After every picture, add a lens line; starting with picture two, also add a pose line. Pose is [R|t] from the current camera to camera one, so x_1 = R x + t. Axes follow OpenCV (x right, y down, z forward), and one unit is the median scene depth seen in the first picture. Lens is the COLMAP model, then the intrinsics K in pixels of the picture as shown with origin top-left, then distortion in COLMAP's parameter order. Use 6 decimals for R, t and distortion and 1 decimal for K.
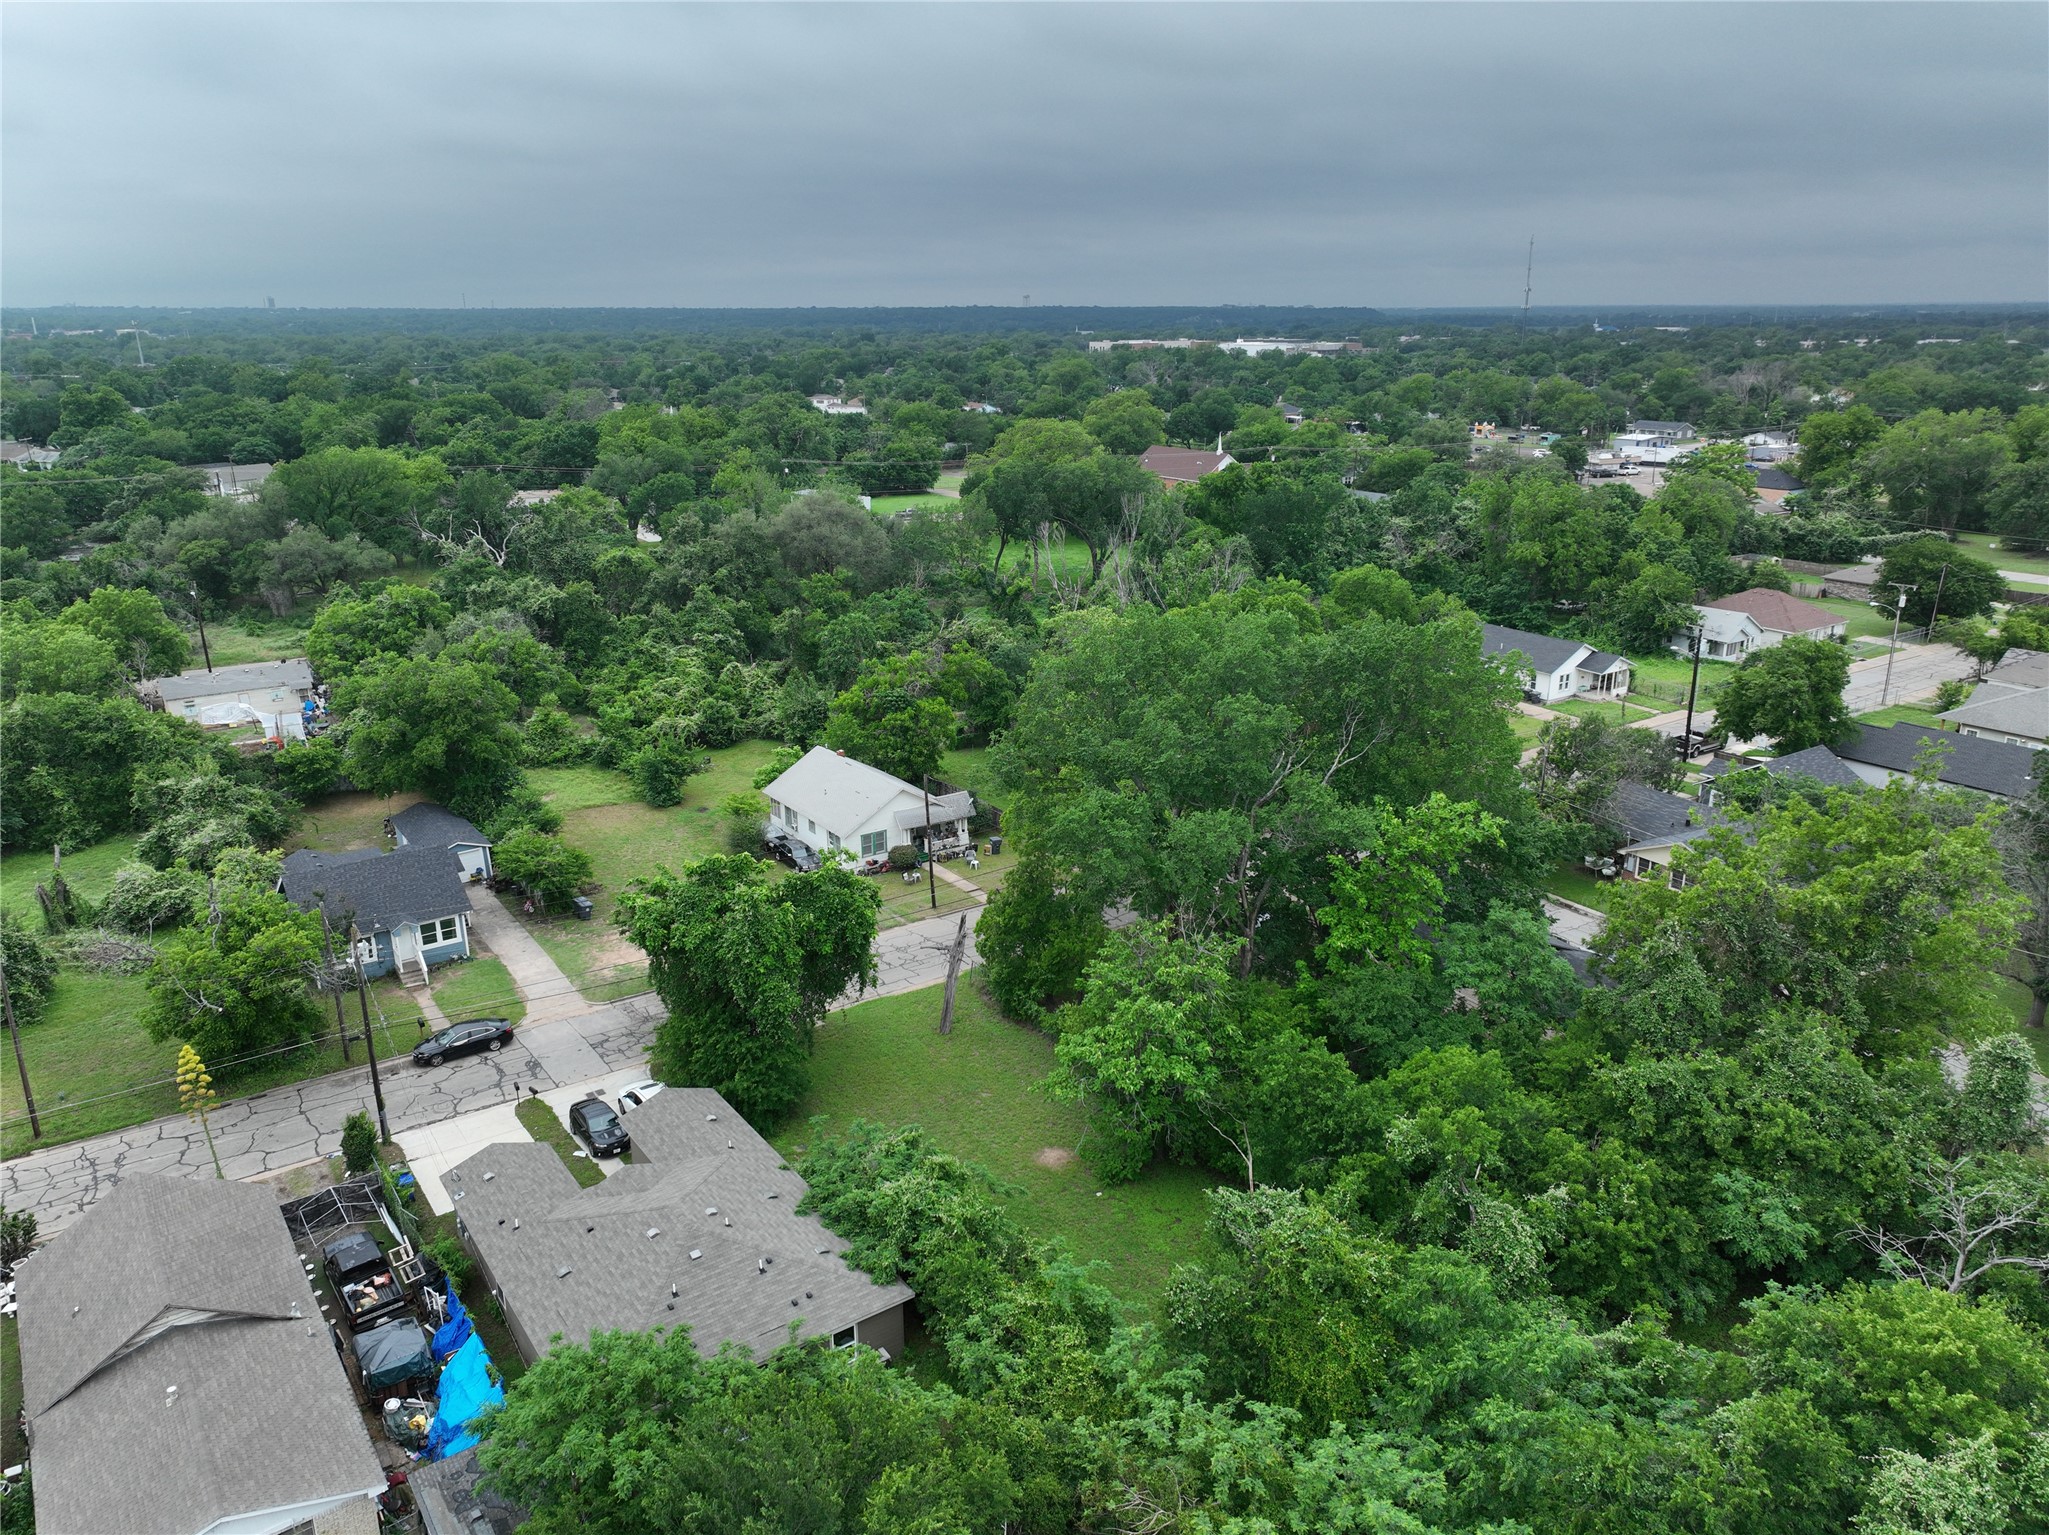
lens RADIAL K [[1439.1, 0, 1028.4], [0, 1439.1, 770.9], [0, 0, 1]] dist [0.001425, 0.011864]
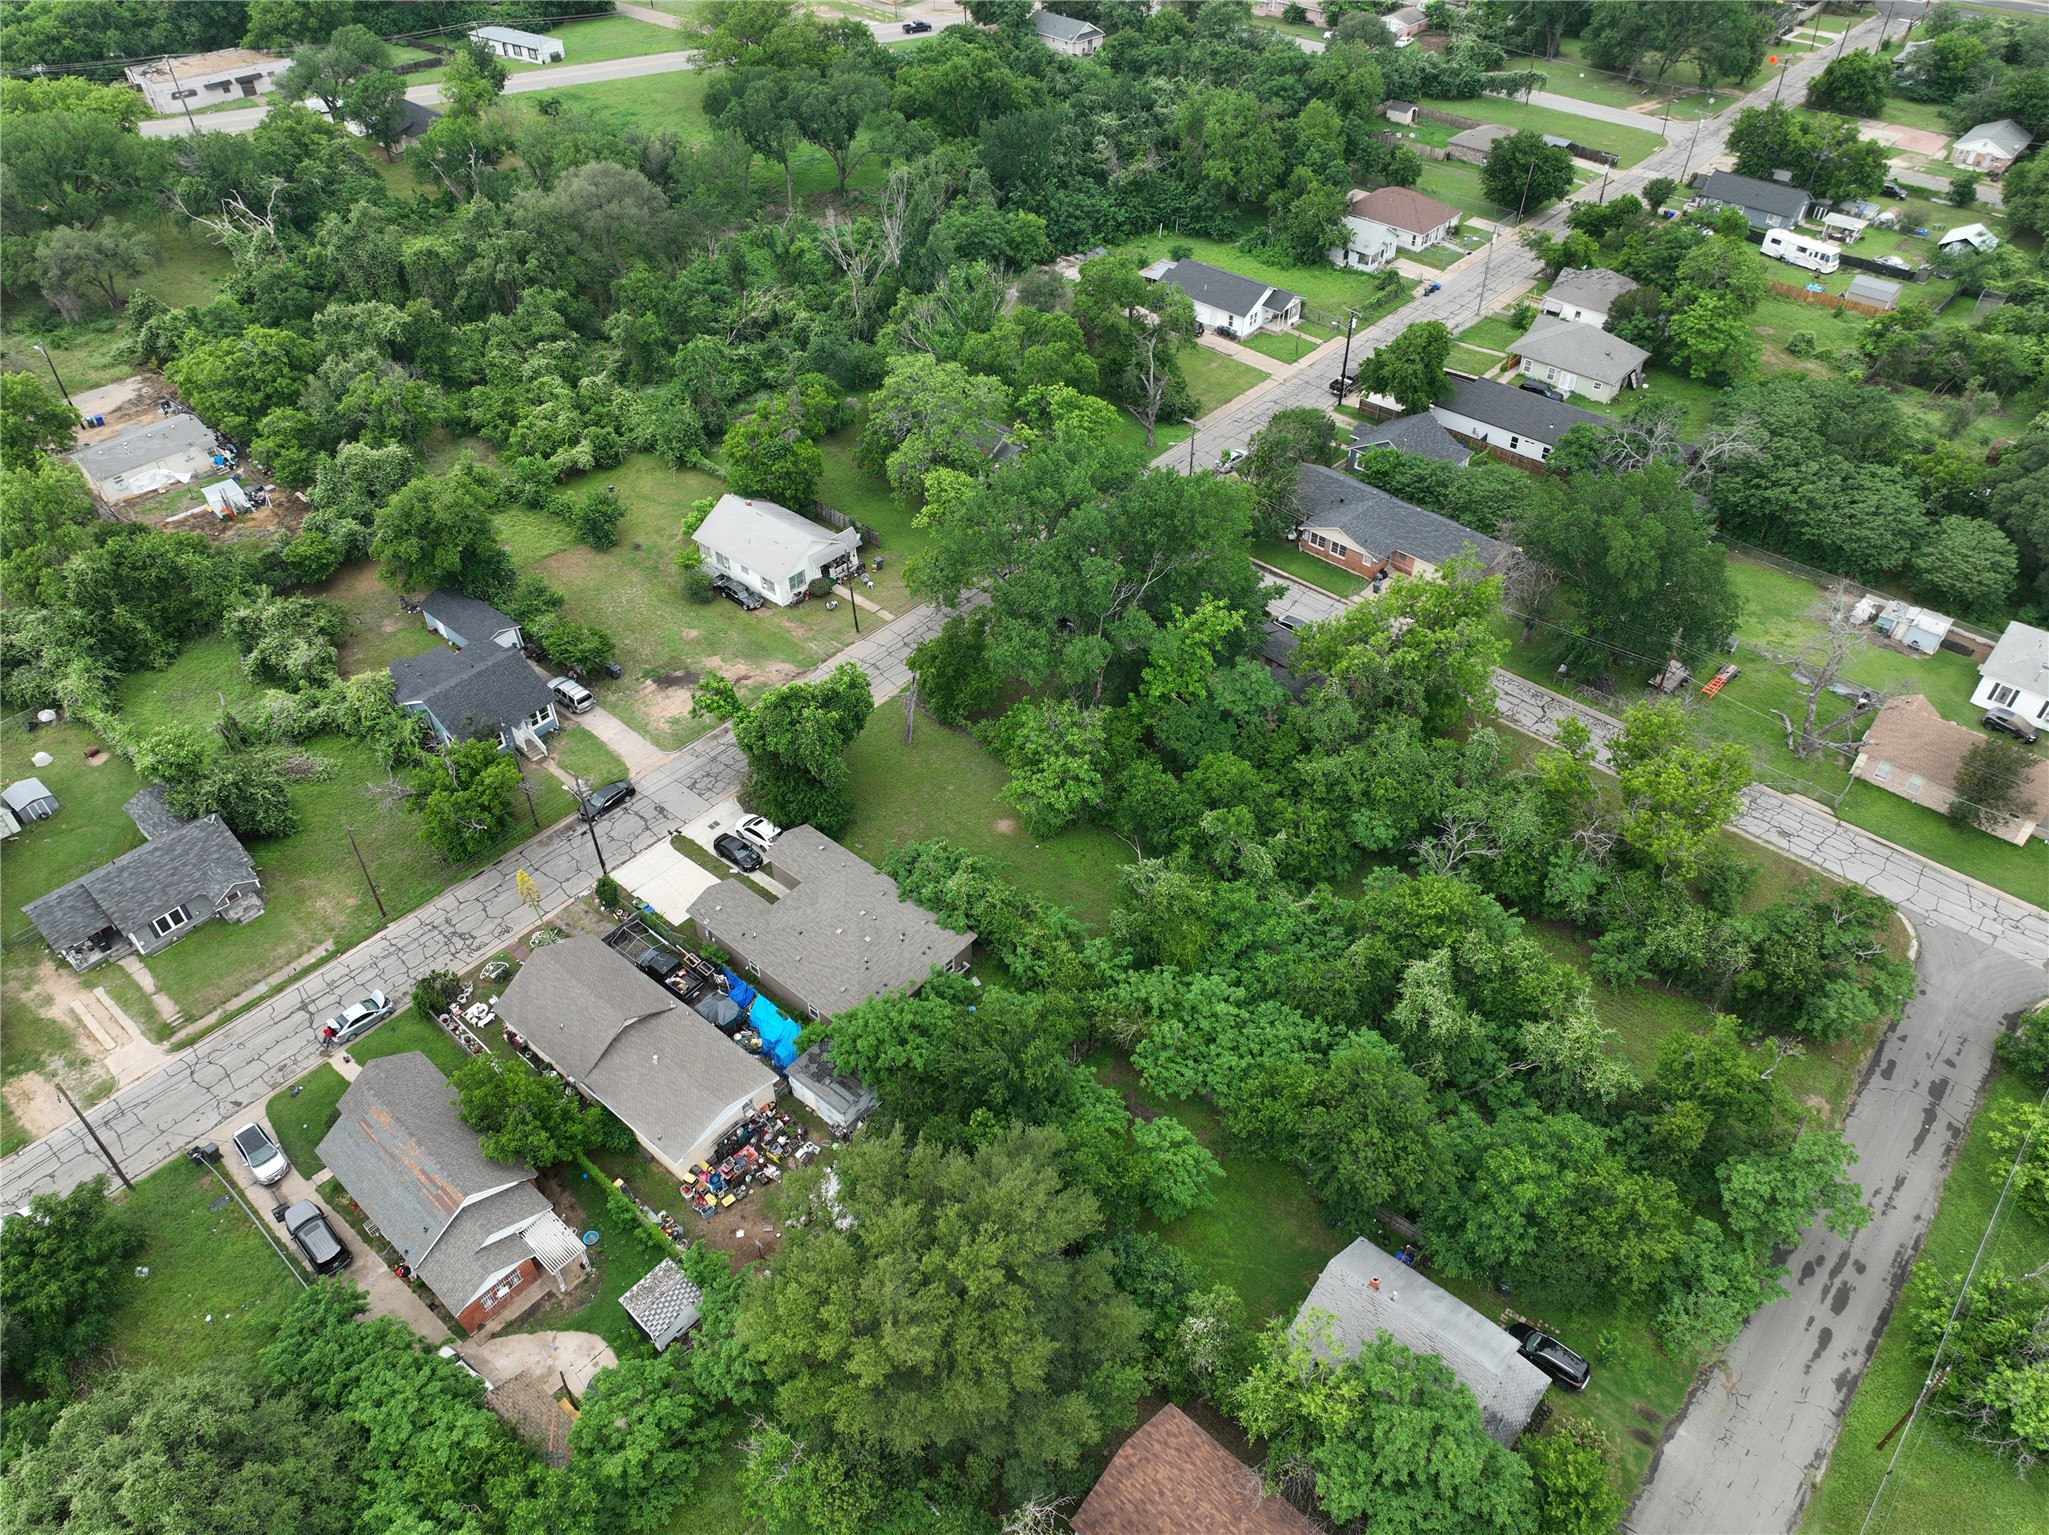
lens RADIAL K [[1443.2, 0, 1024.5], [0, 1443.2, 767.5], [0, 0, 1]] dist [-0.001224, 0.020622]
pose [[0.969914, -0.161088, 0.182528, -0.226848], [0.073326, 0.908259, 0.411933, -0.438689], [-0.232141, -0.386156, 0.892745, -0.465045]]
